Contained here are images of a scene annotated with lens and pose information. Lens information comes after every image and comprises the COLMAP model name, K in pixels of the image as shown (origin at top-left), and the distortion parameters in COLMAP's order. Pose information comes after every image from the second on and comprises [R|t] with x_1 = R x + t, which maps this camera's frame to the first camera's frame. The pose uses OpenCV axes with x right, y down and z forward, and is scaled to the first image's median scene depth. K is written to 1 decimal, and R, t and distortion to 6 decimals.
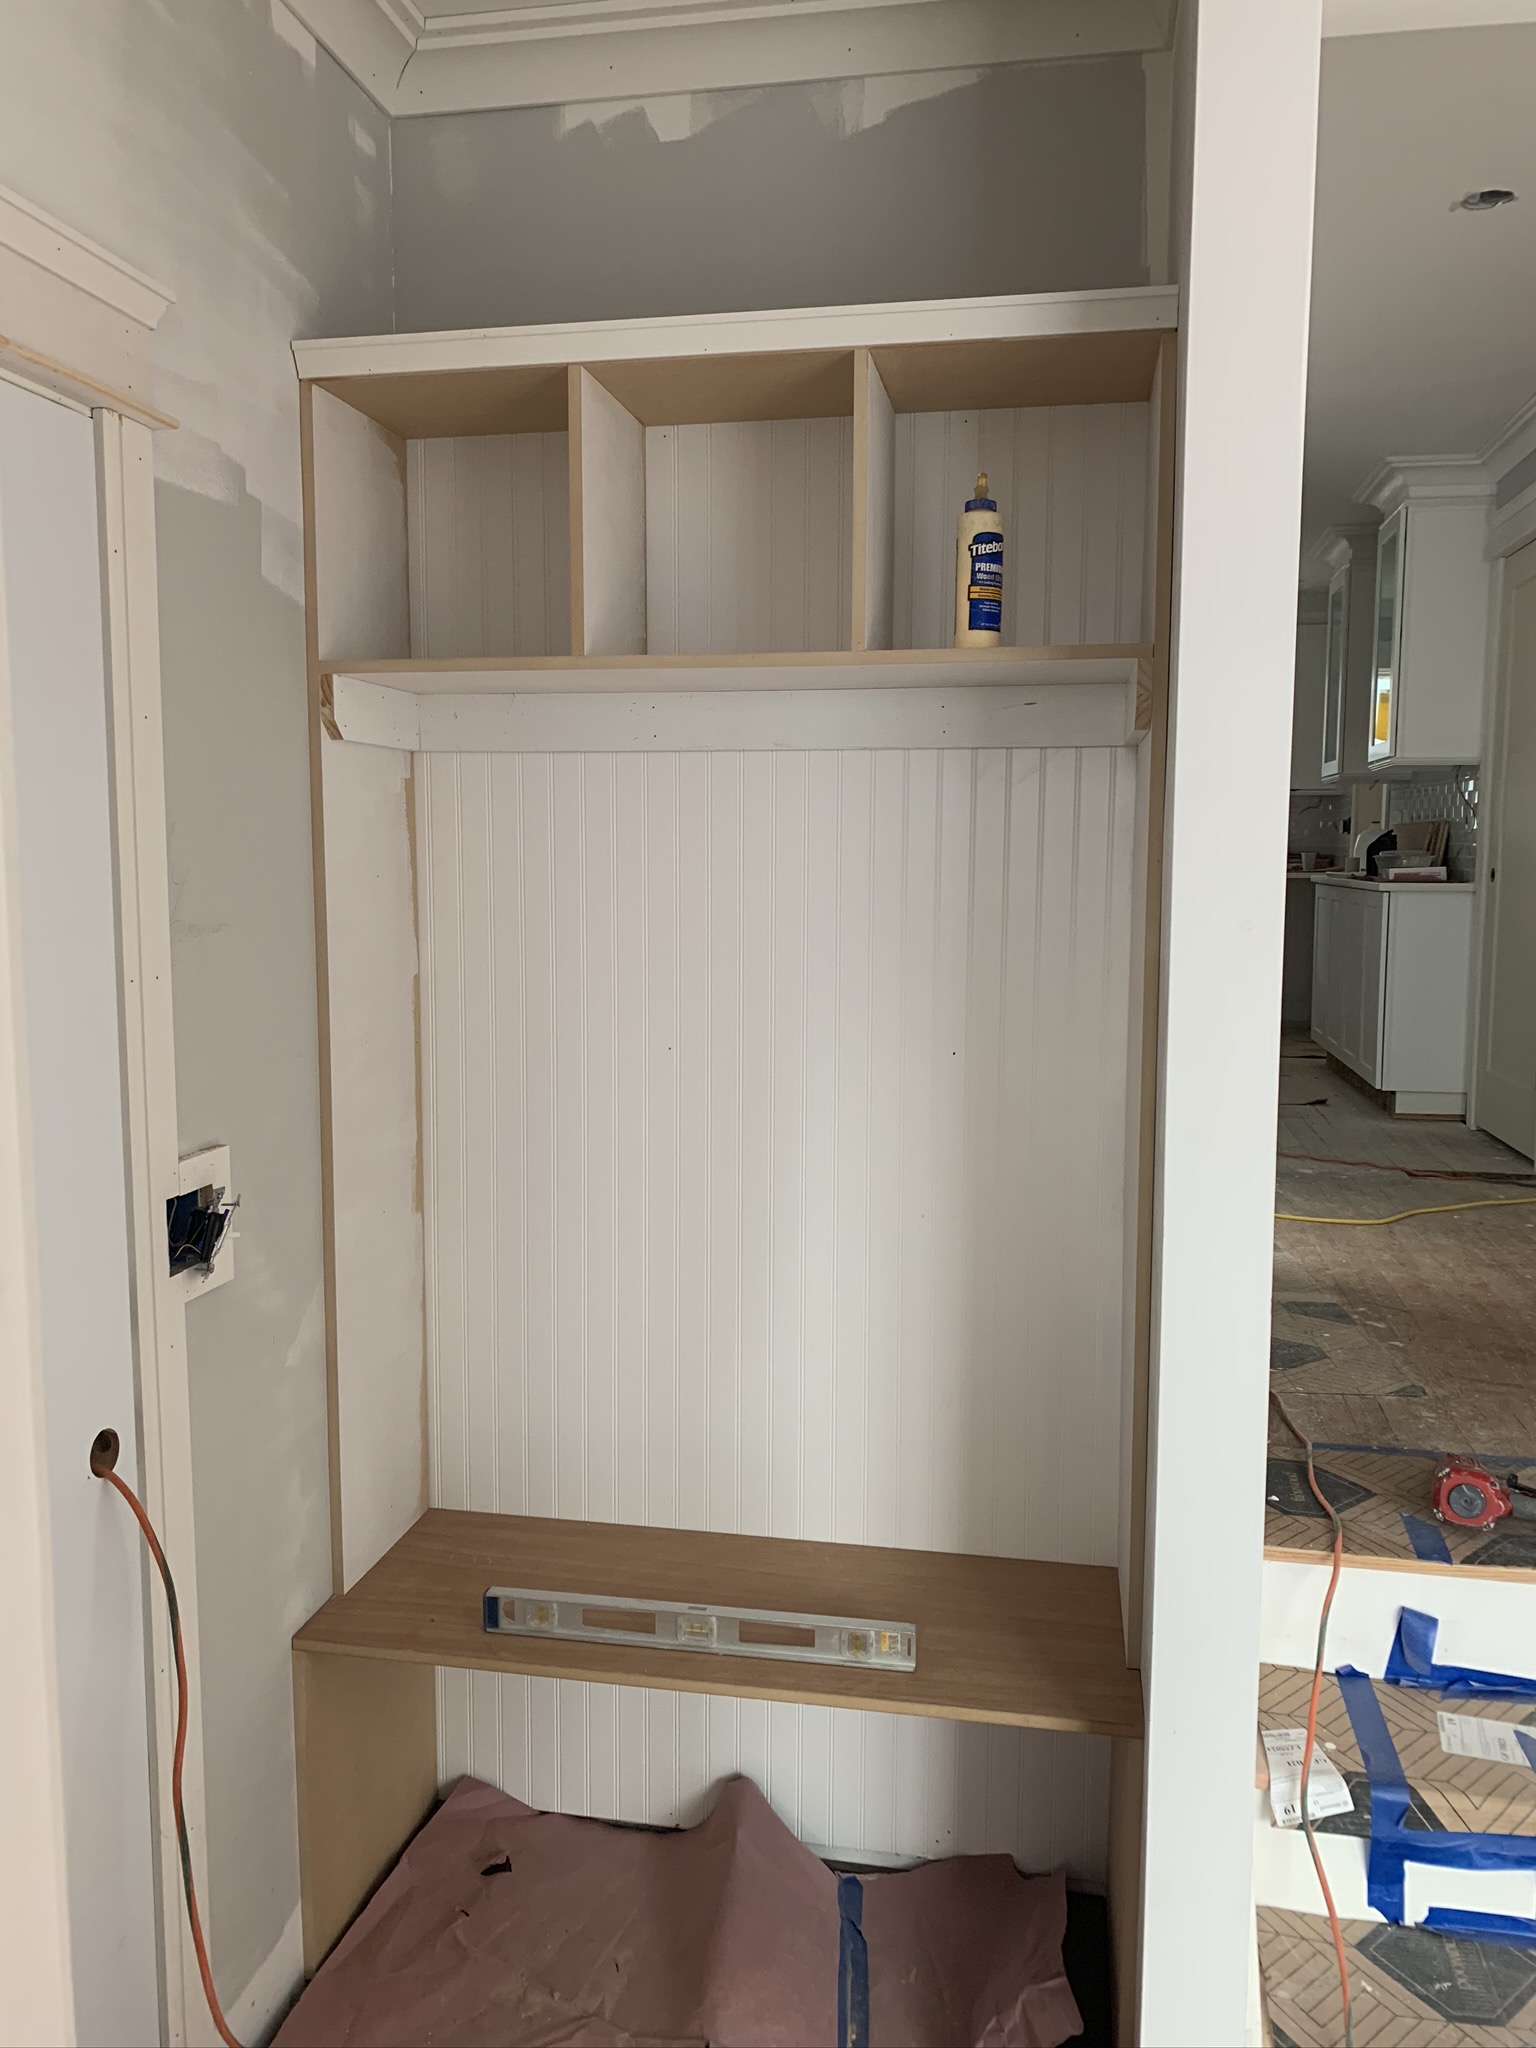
lens RADIAL K [[1570.6, 0, 763.0], [0, 1570.6, 1025.1], [0, 0, 1]] dist [0.039385, -0.056734]
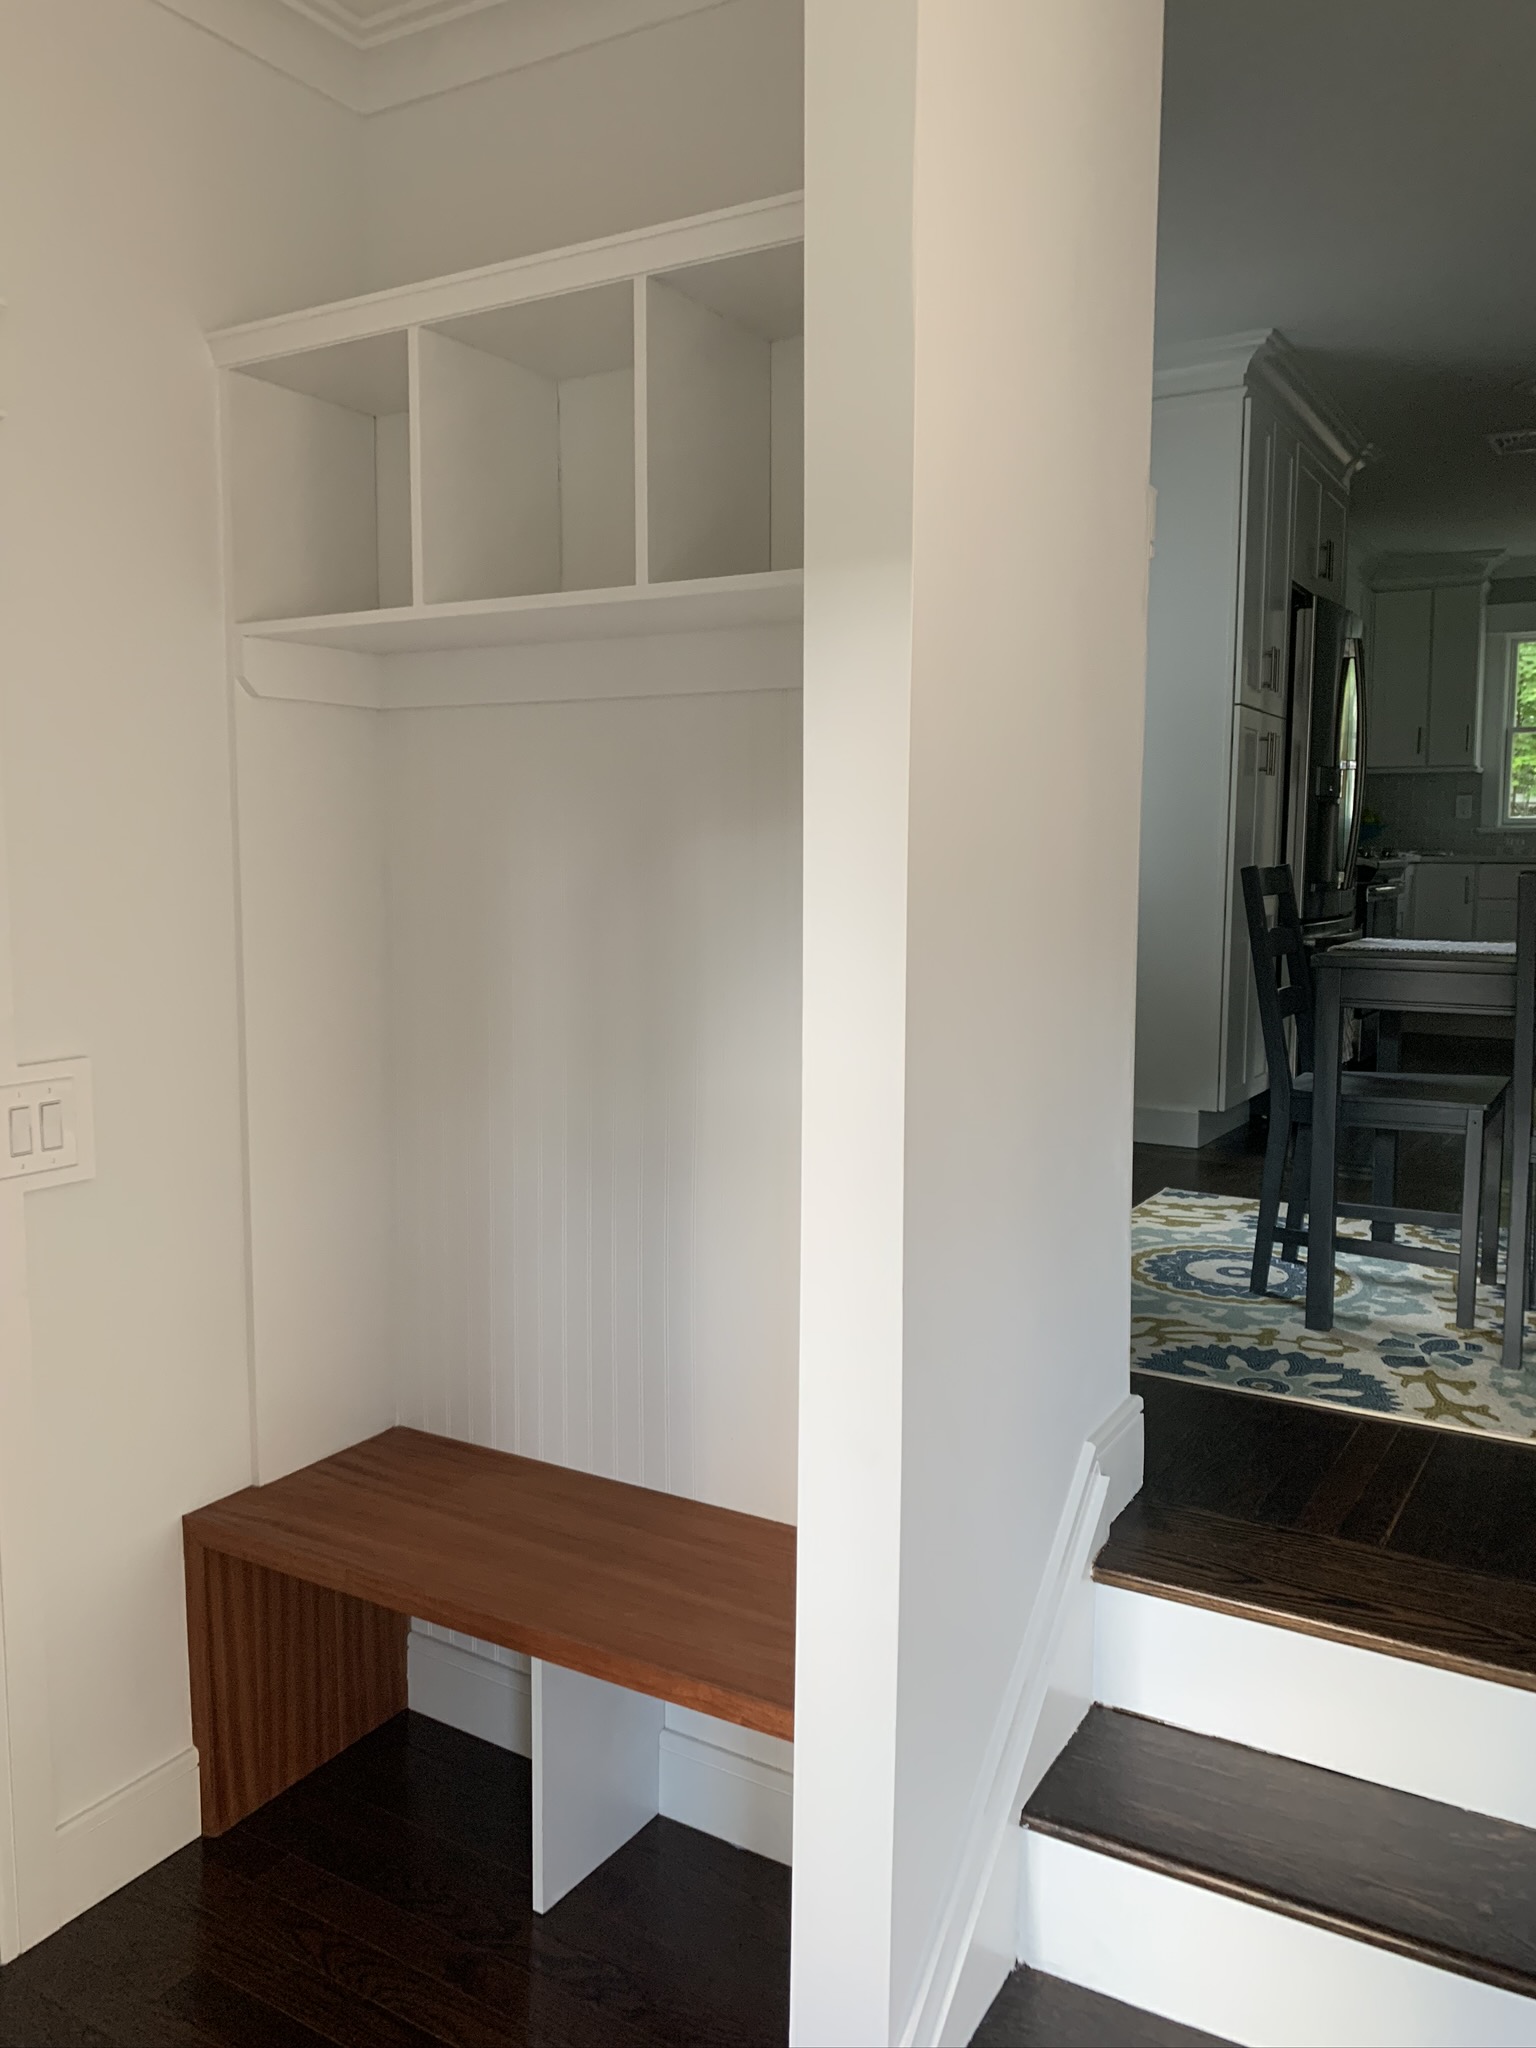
lens RADIAL K [[1570.6, 0, 774.7], [0, 1570.6, 1018.5], [0, 0, 1]] dist [0.039385, -0.056734]
pose [[0.940313, 0.045077, -0.337313, 0.454959], [-0.046919, 0.998895, 0.002692, 0.021414], [0.337062, 0.013295, 0.941389, 0.102641]]
